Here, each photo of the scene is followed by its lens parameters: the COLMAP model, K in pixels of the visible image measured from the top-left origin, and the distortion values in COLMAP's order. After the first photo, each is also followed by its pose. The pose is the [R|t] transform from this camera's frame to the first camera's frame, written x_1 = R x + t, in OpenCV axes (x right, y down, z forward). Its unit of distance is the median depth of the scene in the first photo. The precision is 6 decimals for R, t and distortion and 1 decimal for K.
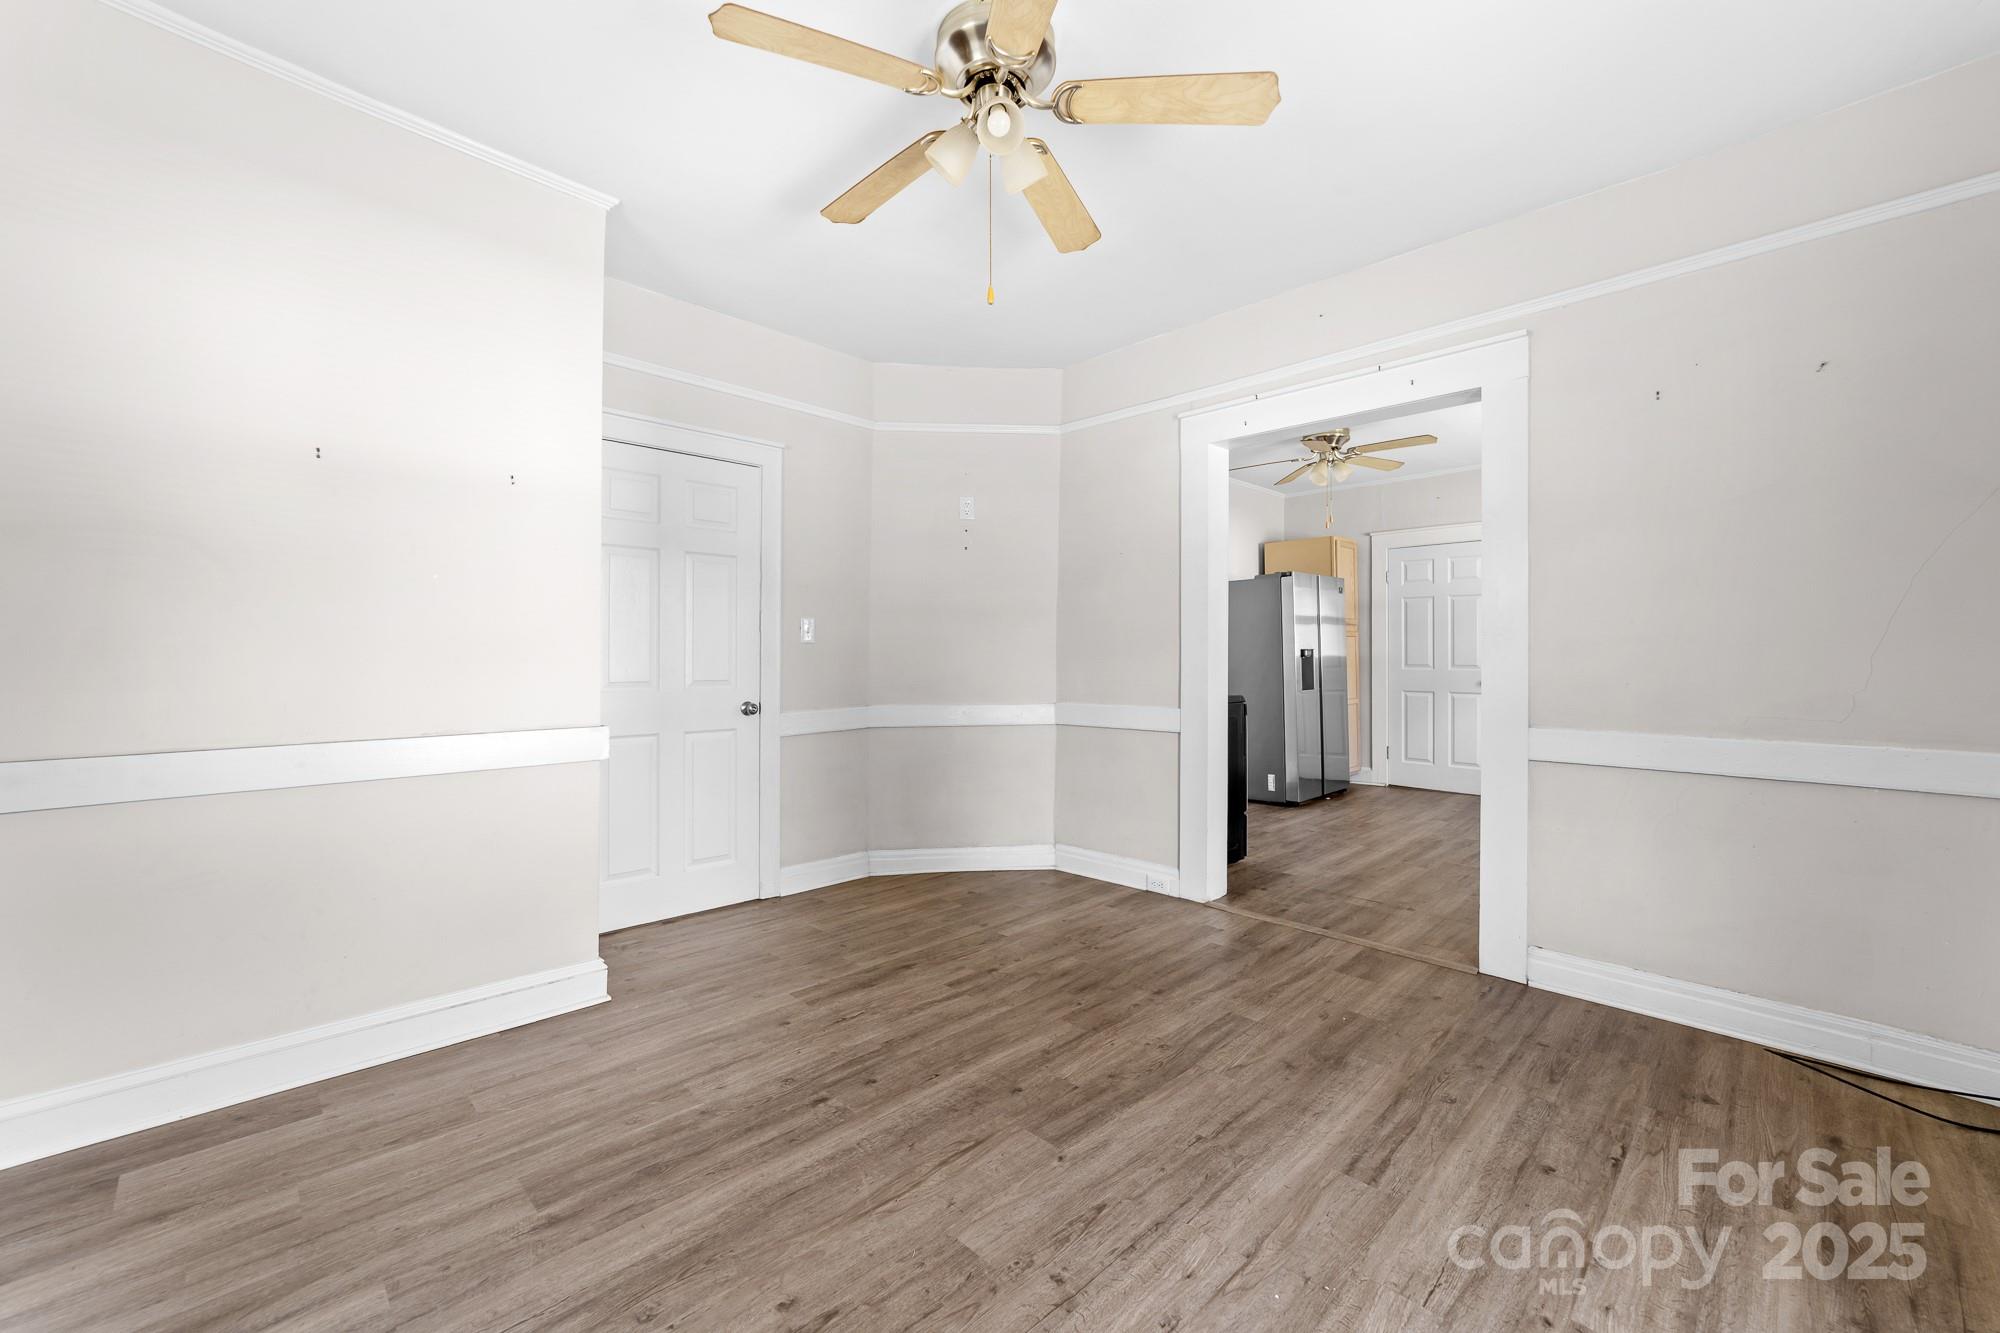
lens RADIAL K [[796.0, 0, 982.0], [0, 796.0, 647.4], [0, 0, 1]] dist [-0.017275, 0.008236]
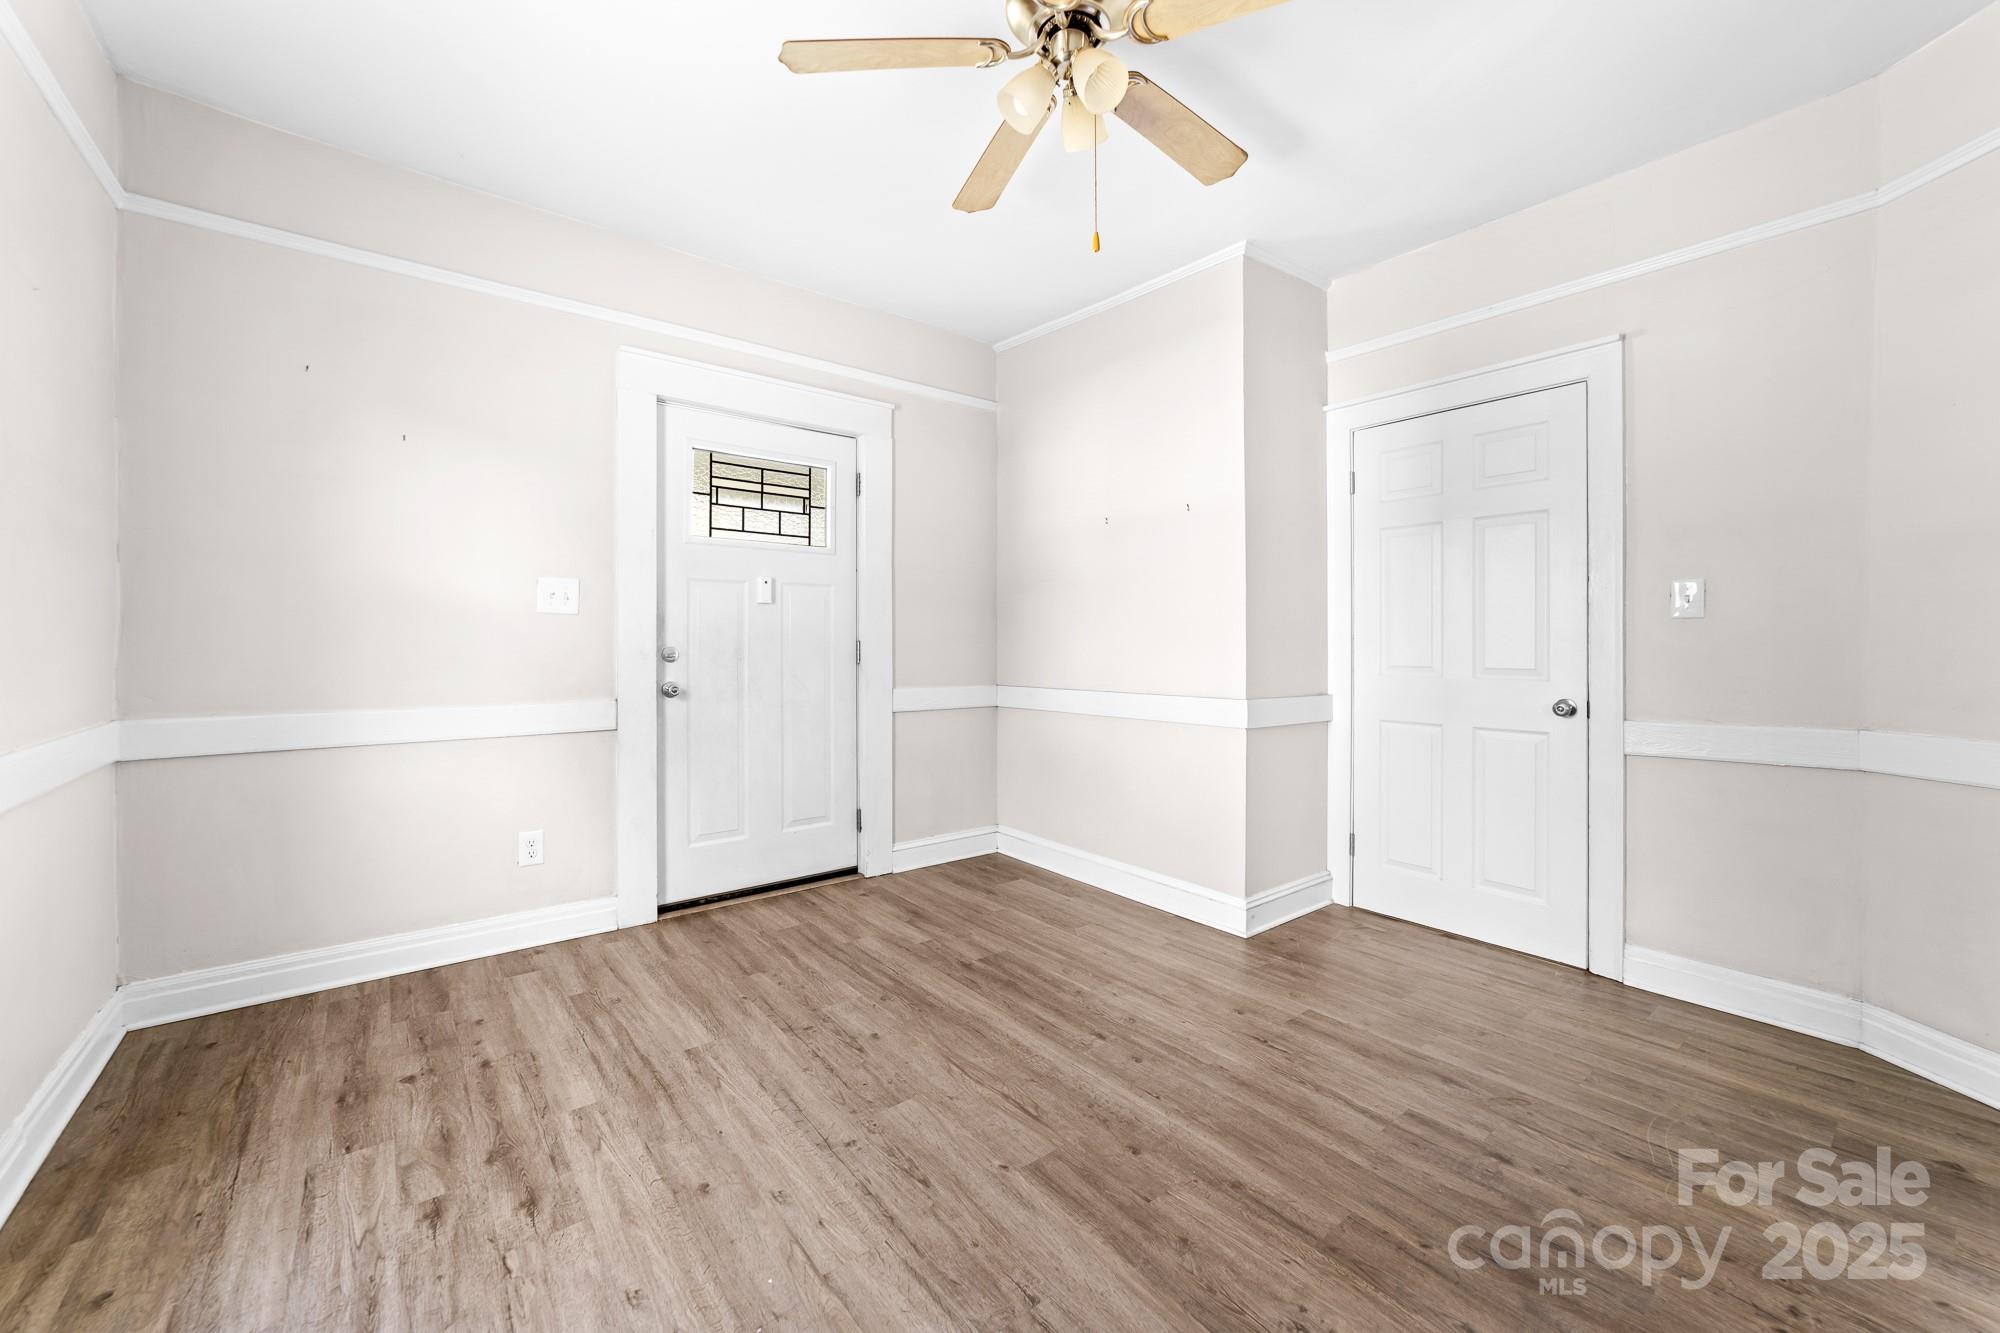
lens RADIAL K [[796.0, 0, 982.0], [0, 796.0, 647.4], [0, 0, 1]] dist [-0.017275, 0.008236]
pose [[-0.116770, 0.001712, -0.993157, 0.804147], [0.011511, 0.999934, 0.000370, 0.018430], [0.993092, -0.011389, -0.116782, 0.842606]]
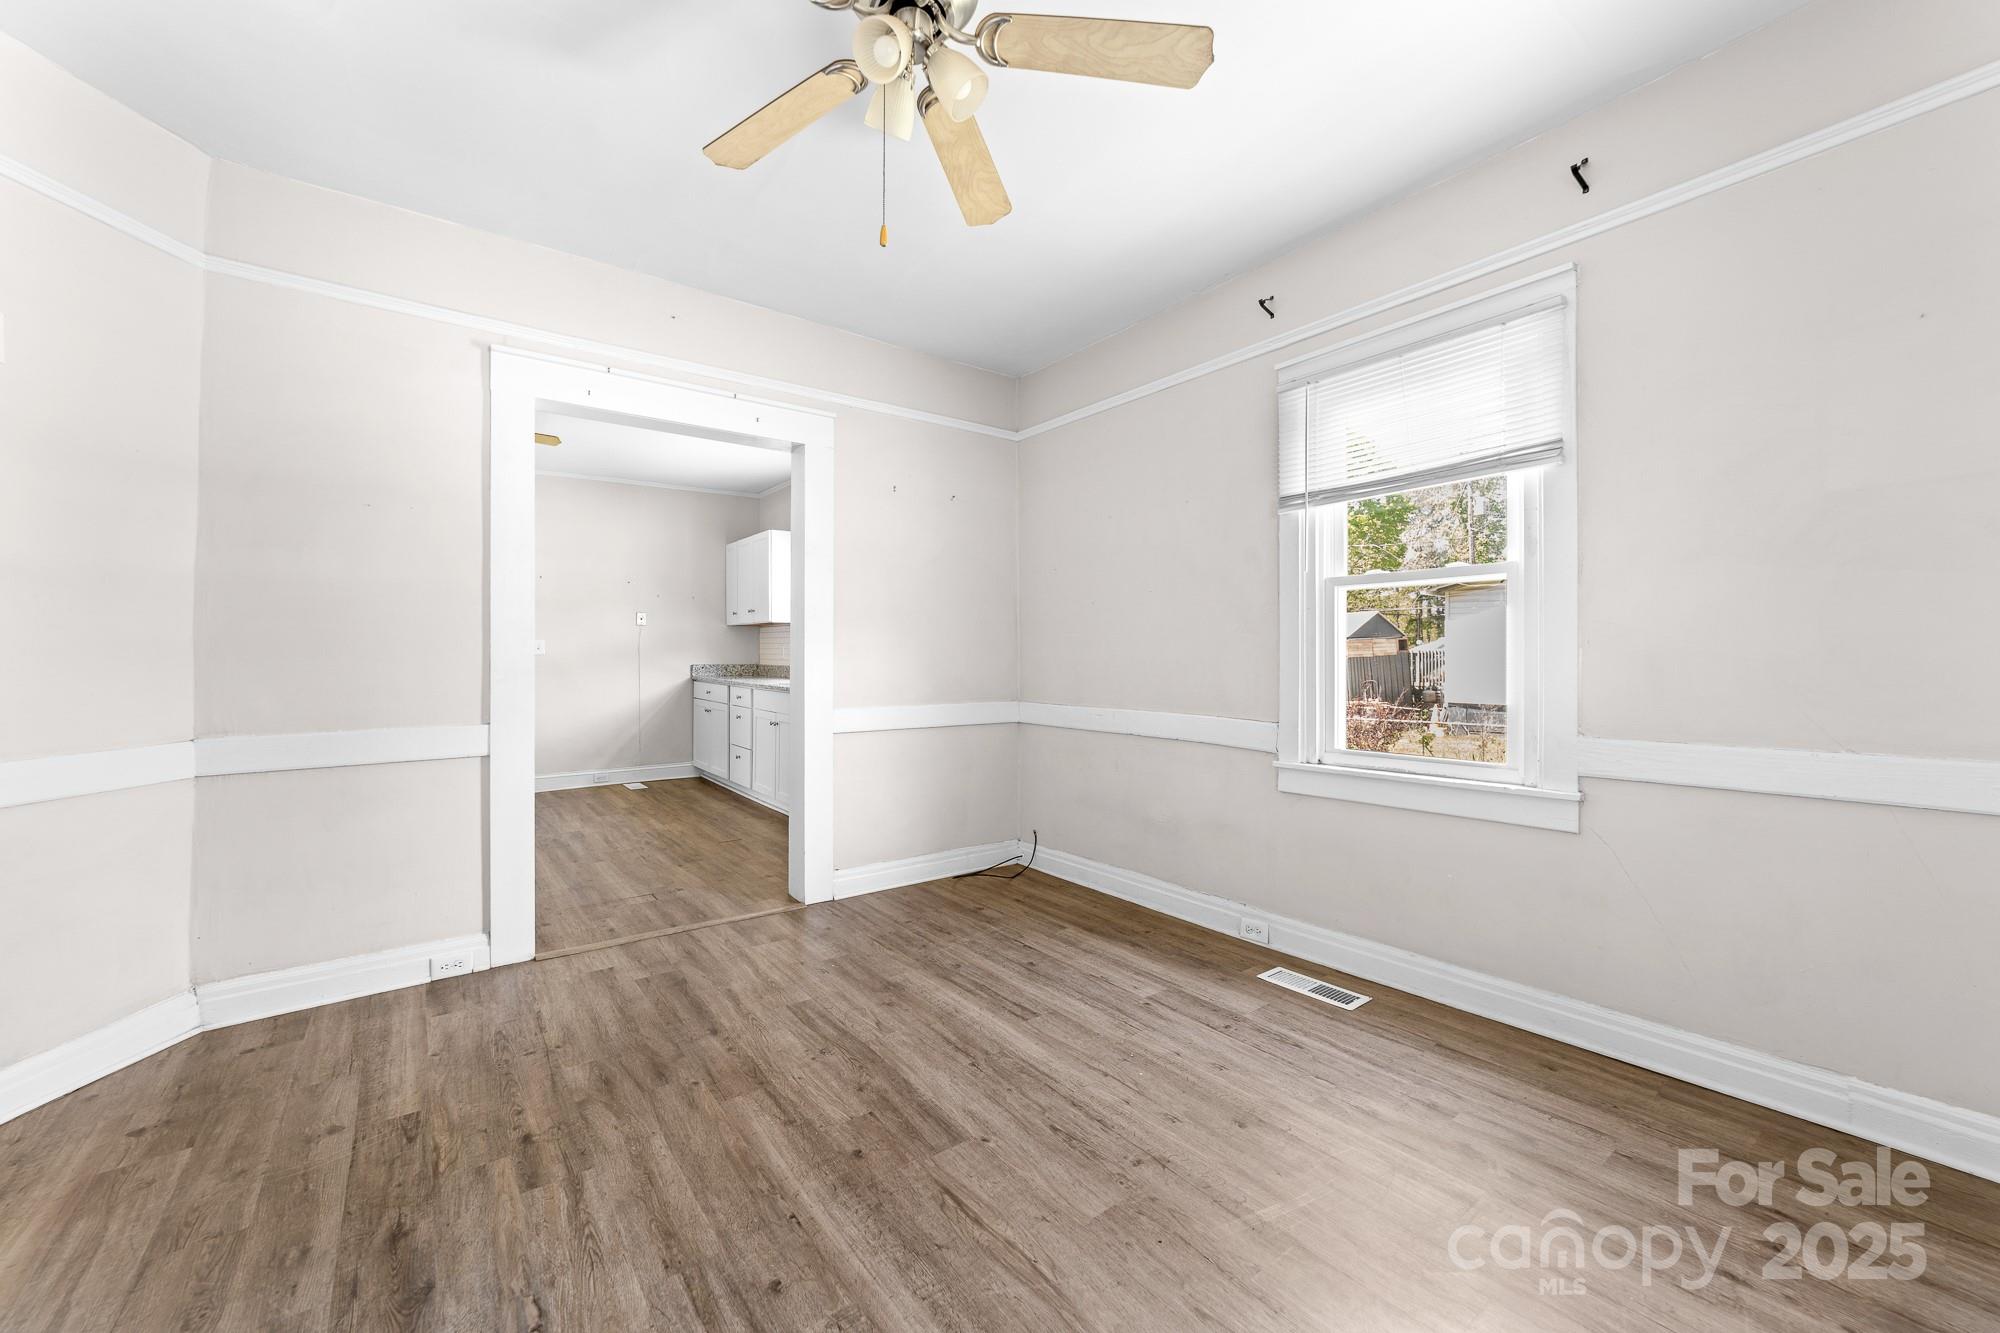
lens RADIAL K [[773.3, 0, 993.2], [0, 773.3, 657.8], [0, 0, 1]] dist [-0.017119, 0.007841]
pose [[0.123127, -0.000548, 0.992391, -0.695936], [-0.009953, 0.999949, 0.001787, 0.008077], [-0.992341, -0.010098, 0.123115, 0.672967]]
